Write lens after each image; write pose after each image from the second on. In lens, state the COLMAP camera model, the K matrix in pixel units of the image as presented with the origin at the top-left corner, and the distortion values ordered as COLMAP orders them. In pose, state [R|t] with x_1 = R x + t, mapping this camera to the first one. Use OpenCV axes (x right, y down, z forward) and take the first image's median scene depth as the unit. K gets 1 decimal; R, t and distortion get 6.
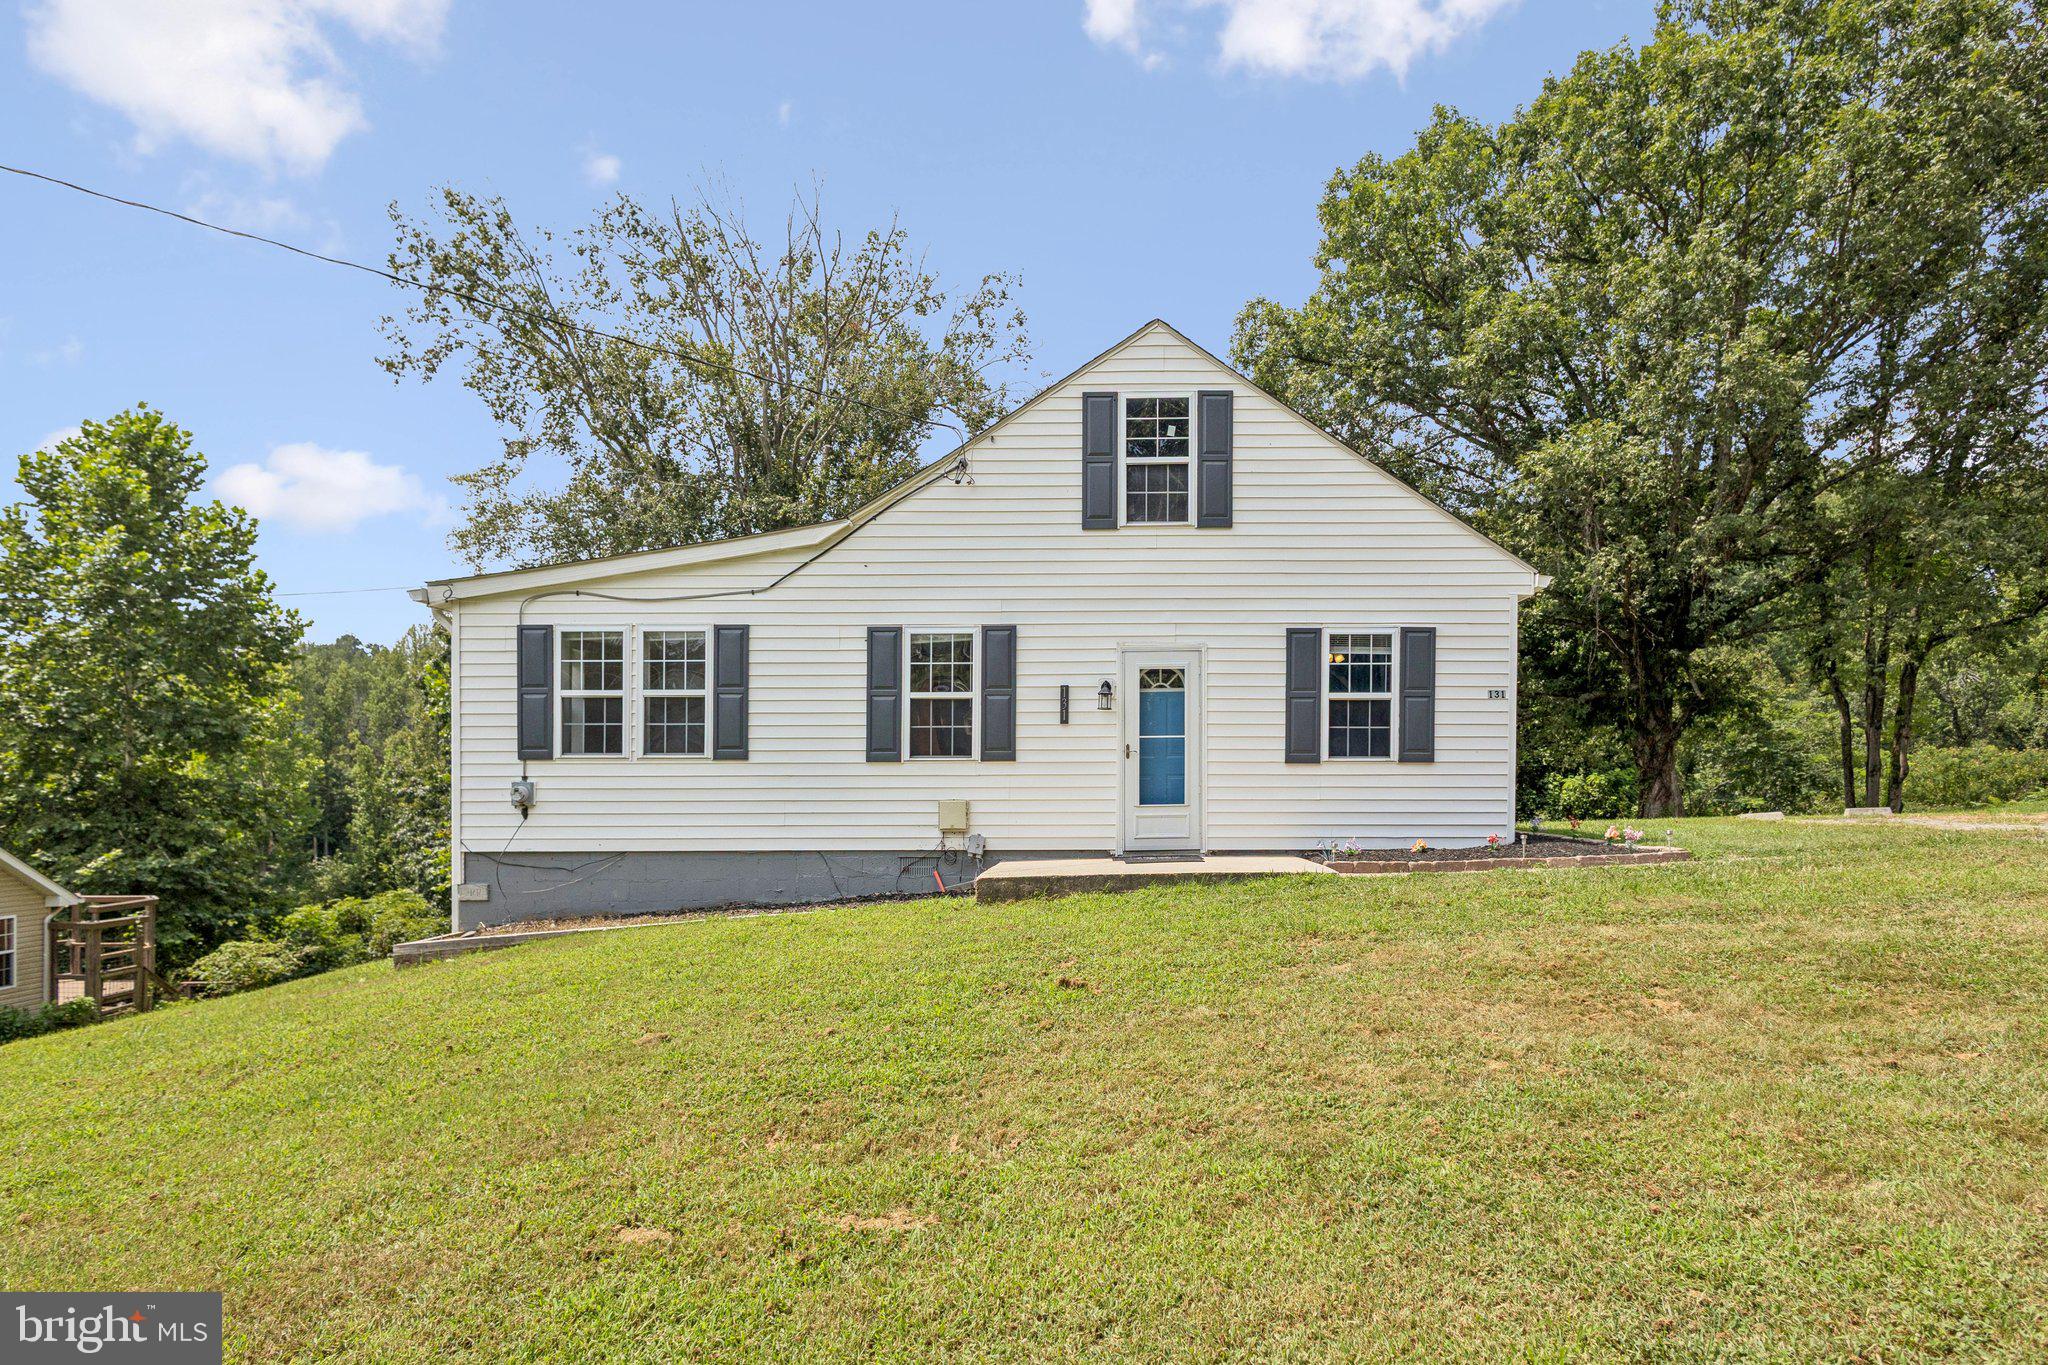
lens RADIAL K [[976.8, 0, 1025.0], [0, 976.8, 717.7], [0, 0, 1]] dist [0.002997, 0.000263]
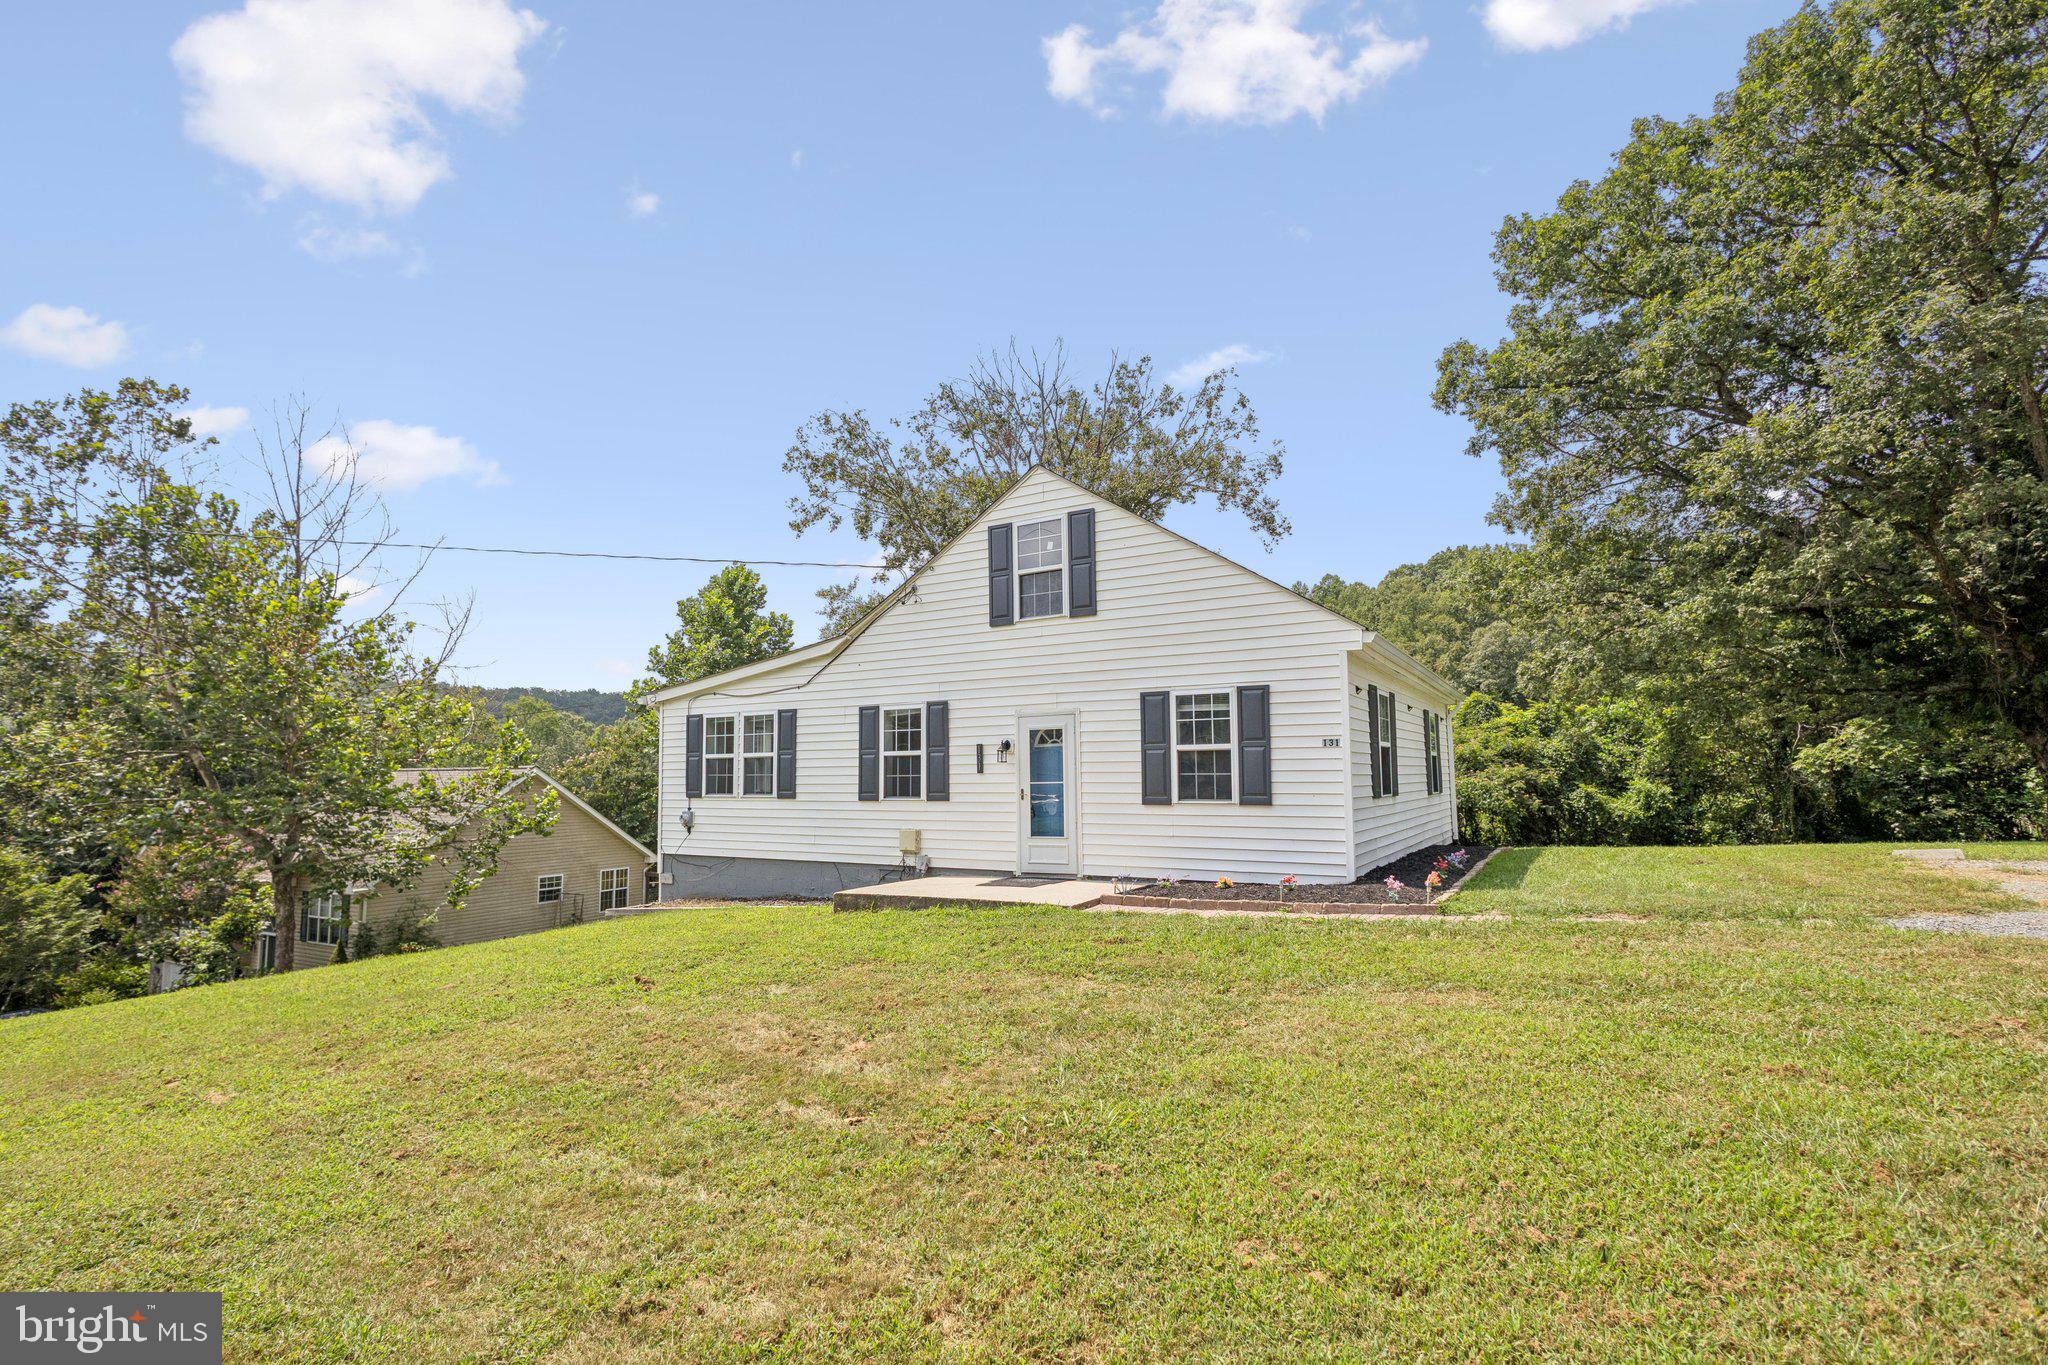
lens RADIAL K [[937.7, 0, 1017.8], [0, 937.7, 680.3], [0, 0, 1]] dist [0.004719, 0.000655]
pose [[0.861973, -0.056903, -0.503751, 0.735785], [0.009507, 0.995320, -0.096163, 0.003892], [0.506865, 0.078101, 0.858480, -0.076832]]
